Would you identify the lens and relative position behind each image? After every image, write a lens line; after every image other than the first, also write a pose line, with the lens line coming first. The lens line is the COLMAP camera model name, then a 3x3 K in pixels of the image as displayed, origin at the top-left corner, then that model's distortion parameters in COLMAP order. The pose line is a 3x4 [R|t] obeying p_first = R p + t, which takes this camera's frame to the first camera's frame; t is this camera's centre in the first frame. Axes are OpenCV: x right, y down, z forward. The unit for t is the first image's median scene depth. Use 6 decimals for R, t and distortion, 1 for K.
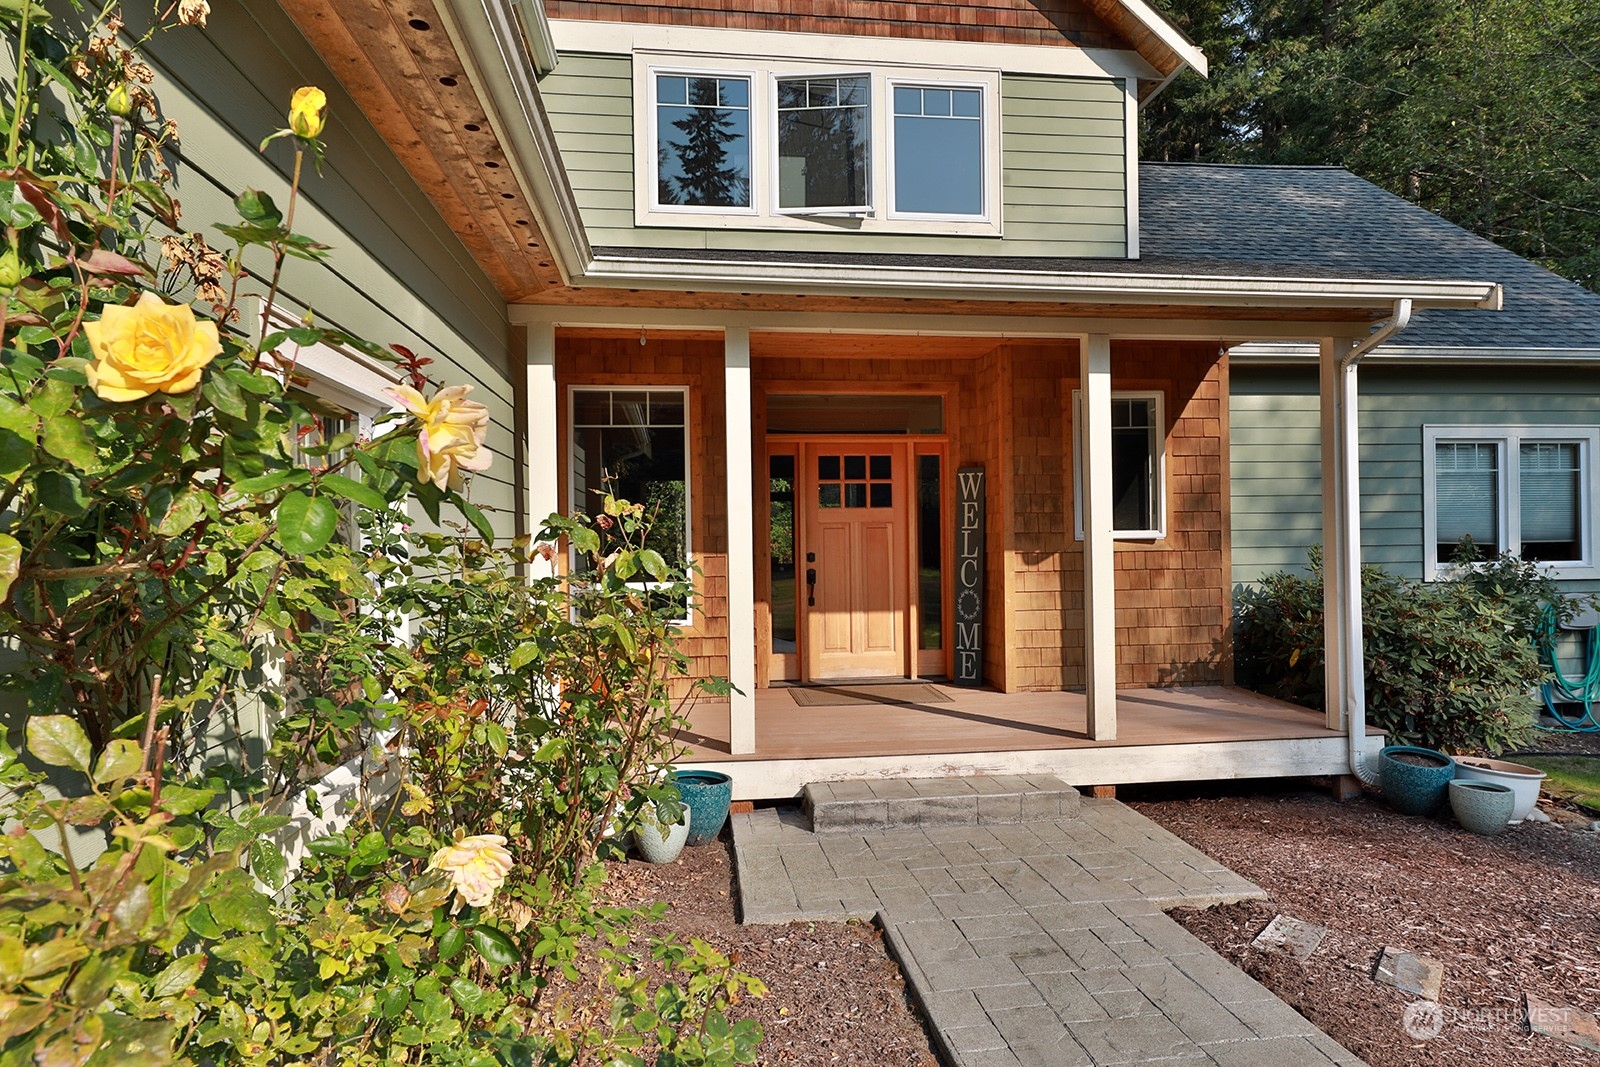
lens RADIAL K [[953.8, 0, 800.0], [0, 953.8, 533.5], [0, 0, 1]] dist [0.025819, 0.000910]
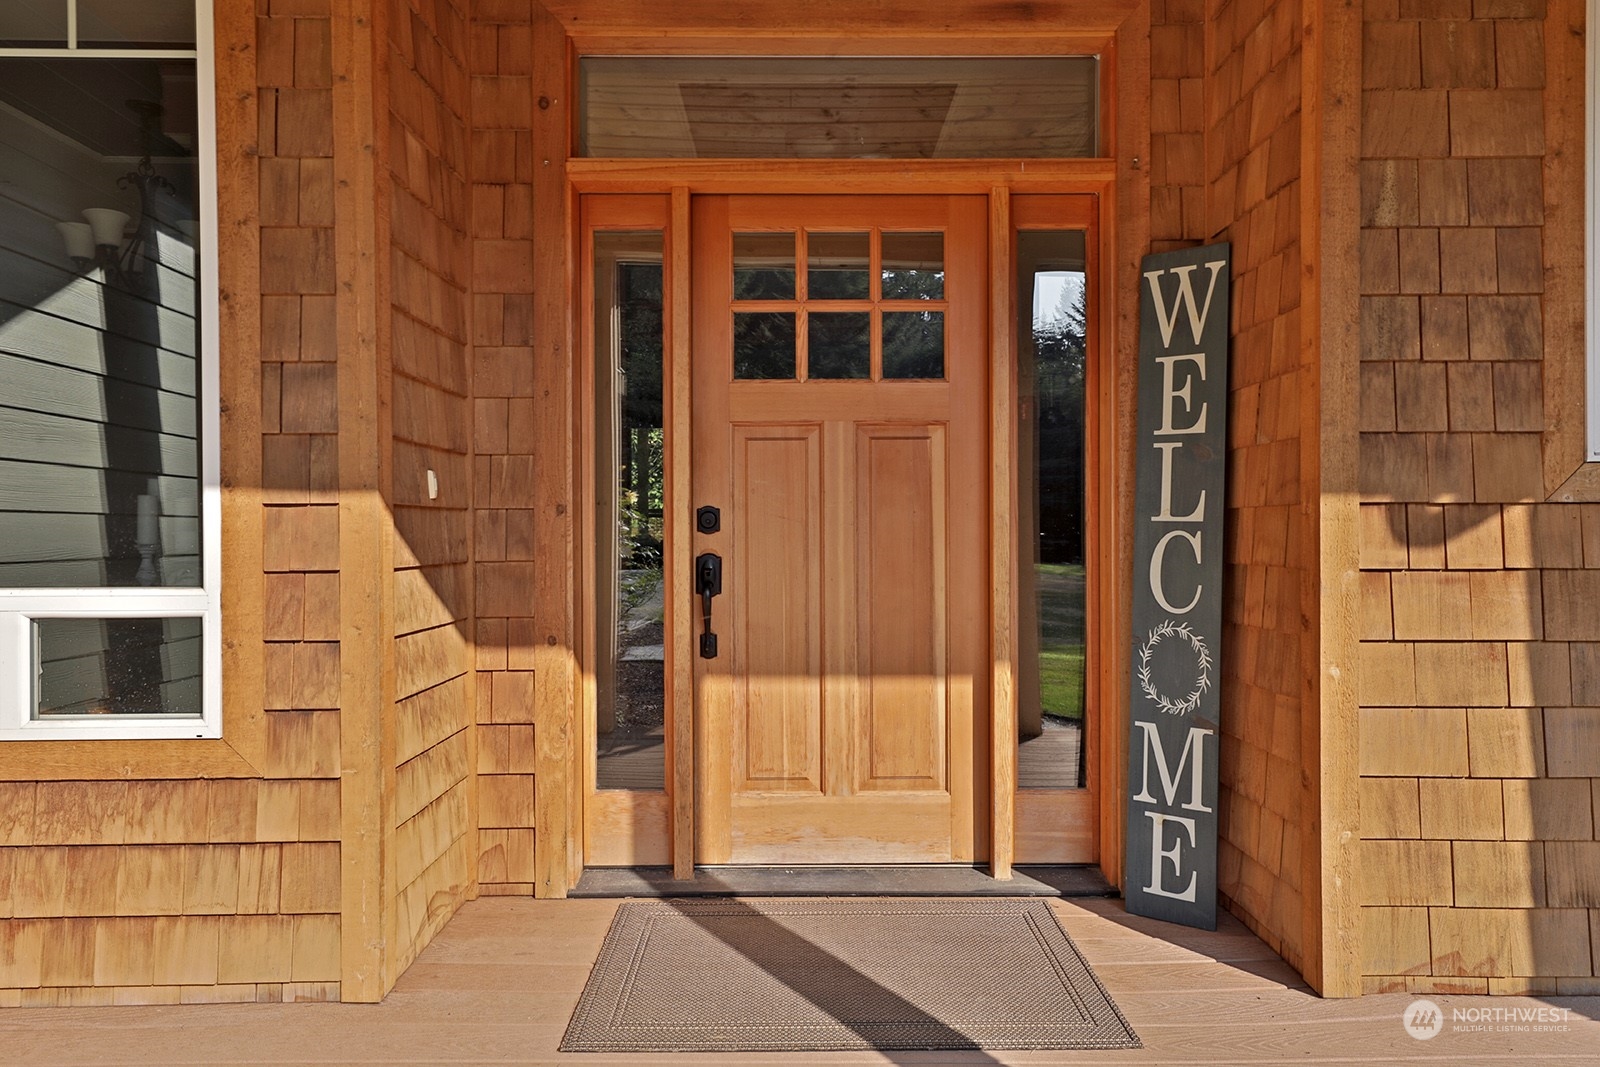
lens RADIAL K [[955.2, 0, 800.0], [0, 955.2, 533.5], [0, 0, 1]] dist [-0.000114, 0.000358]
pose [[0.991777, 0.009823, -0.127598, 0.097569], [-0.008814, 0.999925, 0.008467, 0.028733], [0.127672, -0.007273, 0.991790, 0.706302]]
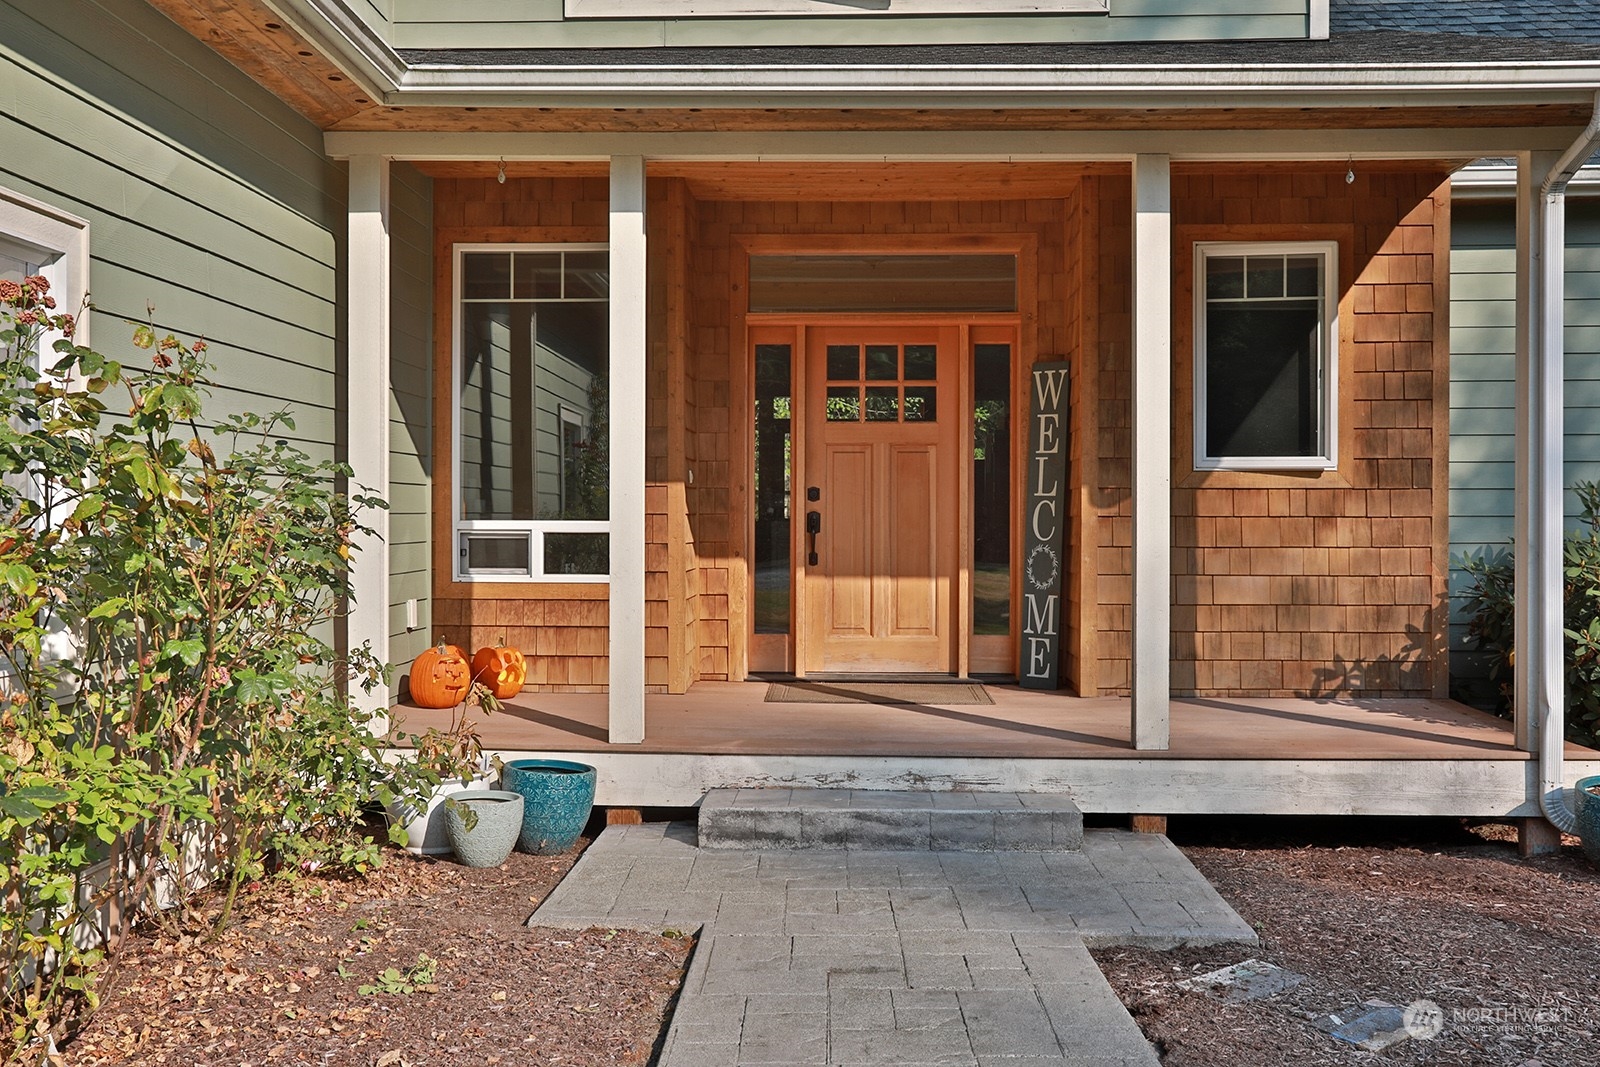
lens RADIAL K [[1572.4, 0, 800.0], [0, 1572.4, 533.5], [0, 0, 1]] dist [0.001816, 0.030164]
pose [[0.985550, 0.016911, -0.168537, 0.207779], [-0.014314, 0.999760, 0.016610, 0.037344], [0.168777, -0.013958, 0.985555, -0.120323]]
